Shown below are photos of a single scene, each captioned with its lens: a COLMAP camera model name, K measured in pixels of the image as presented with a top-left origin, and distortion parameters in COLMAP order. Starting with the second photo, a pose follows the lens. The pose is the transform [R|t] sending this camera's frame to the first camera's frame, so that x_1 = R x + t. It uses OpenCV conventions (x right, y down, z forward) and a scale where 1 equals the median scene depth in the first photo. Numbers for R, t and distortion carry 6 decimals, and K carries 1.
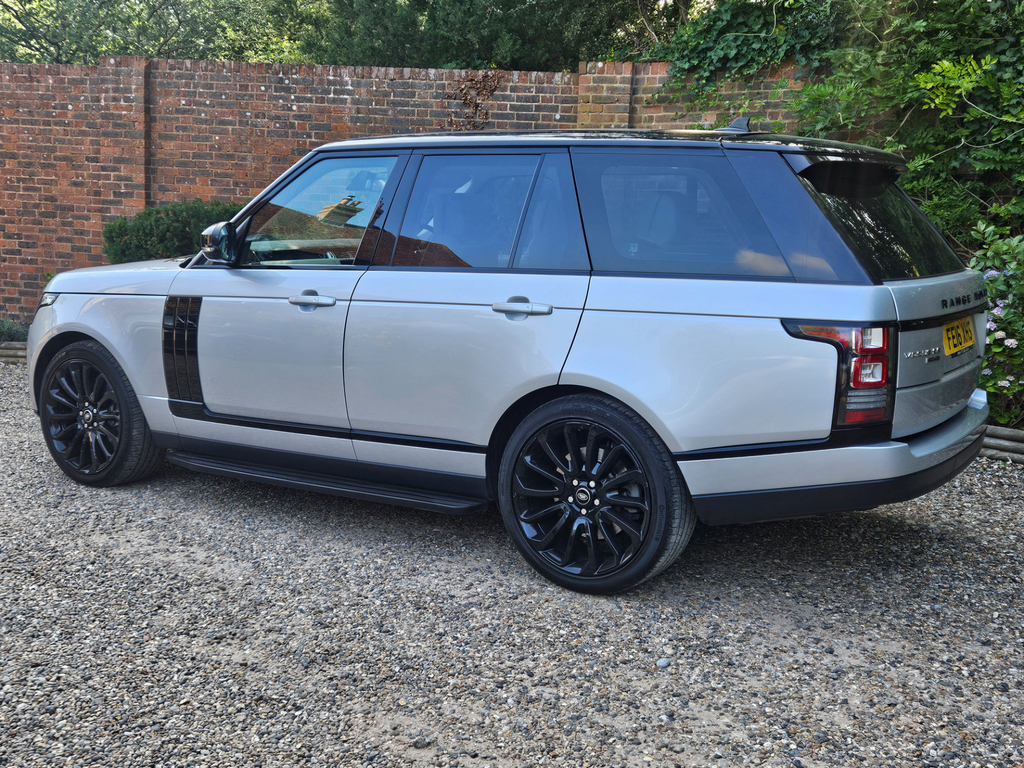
lens RADIAL K [[1105.5, 0, 509.2], [0, 1105.5, 392.0], [0, 0, 1]] dist [0.063609, 0.000000]
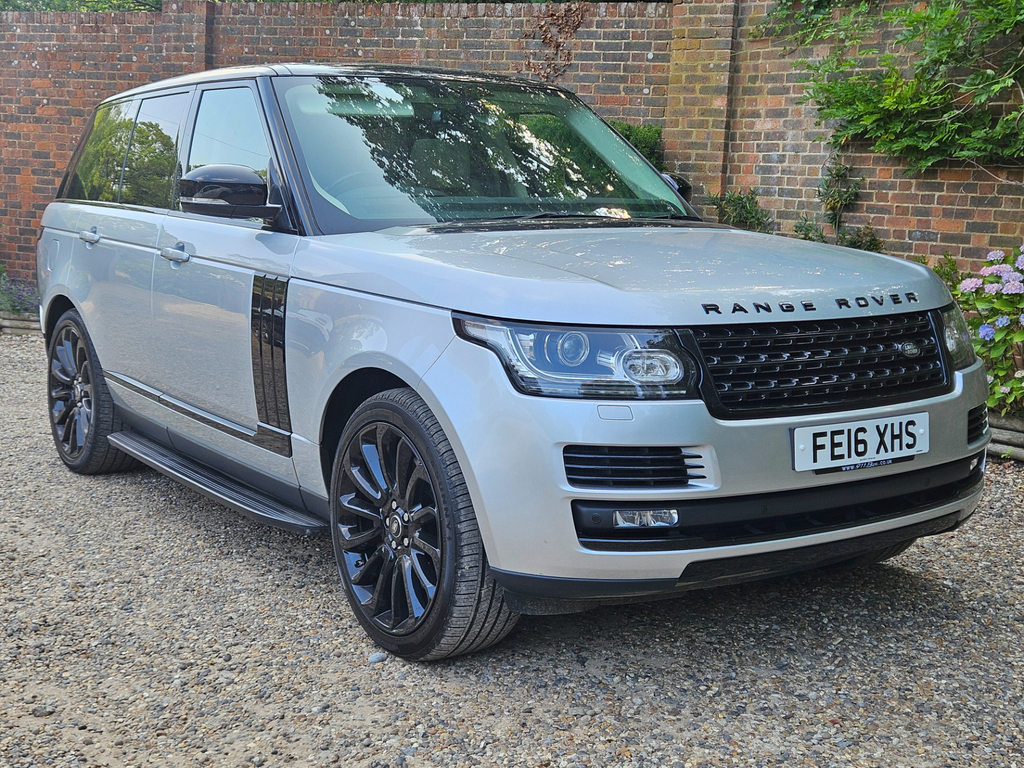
lens RADIAL K [[1363.8, 0, 510.8], [0, 1363.8, 373.6], [0, 0, 1]] dist [0.071450, 0.000000]
pose [[0.975158, 0.030653, -0.219382, 0.225537], [-0.036112, 0.999129, -0.020917, 0.018280], [0.218549, 0.028319, 0.975415, -0.017935]]
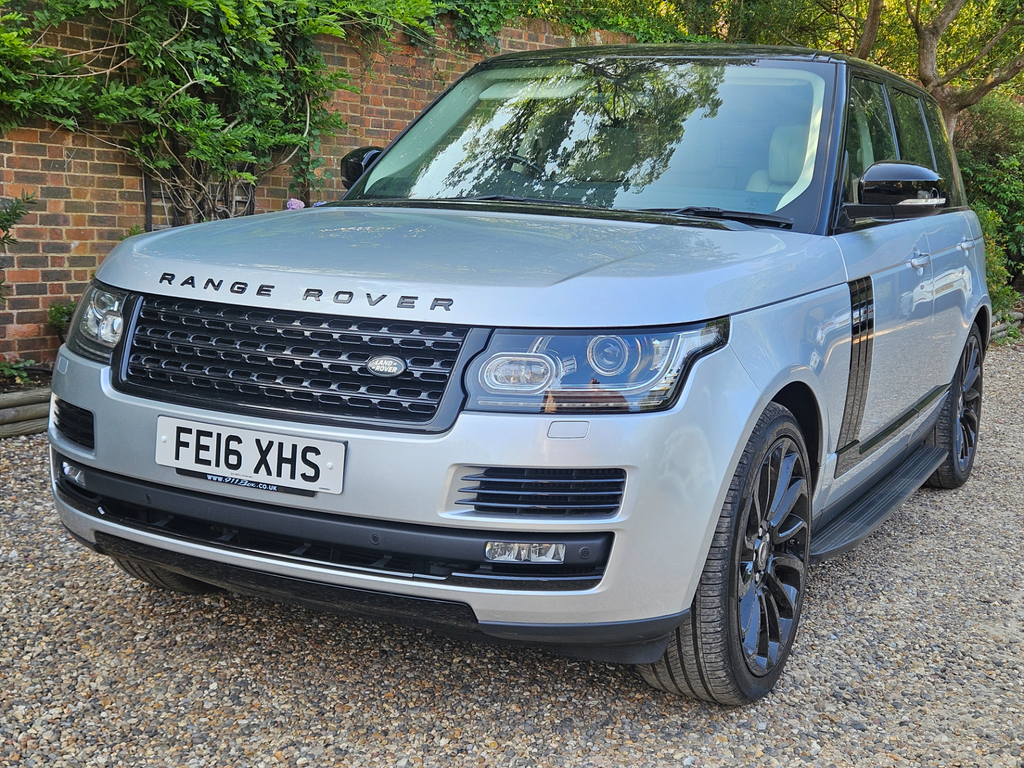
lens RADIAL K [[1363.8, 0, 517.1], [0, 1363.8, 380.5], [0, 0, 1]] dist [0.071450, 0.000000]
pose [[0.262104, 0.144760, -0.954121, 0.647105], [-0.187081, 0.977551, 0.096923, -0.048239], [0.946732, 0.153094, 0.283302, 0.442156]]
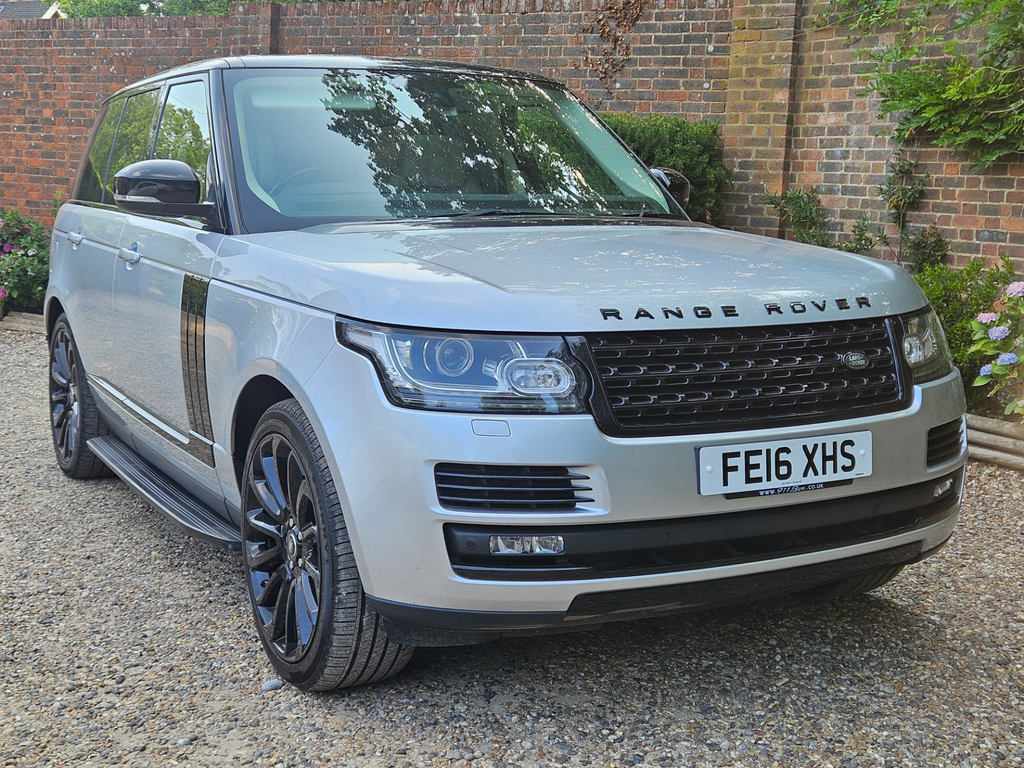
lens RADIAL K [[1363.8, 0, 500.1], [0, 1363.8, 378.0], [0, 0, 1]] dist [0.071450, 0.000000]
pose [[0.945650, 0.040016, -0.322714, 0.294380], [-0.047624, 0.998742, -0.015710, 0.011889], [0.321680, 0.030225, 0.946366, 0.042575]]
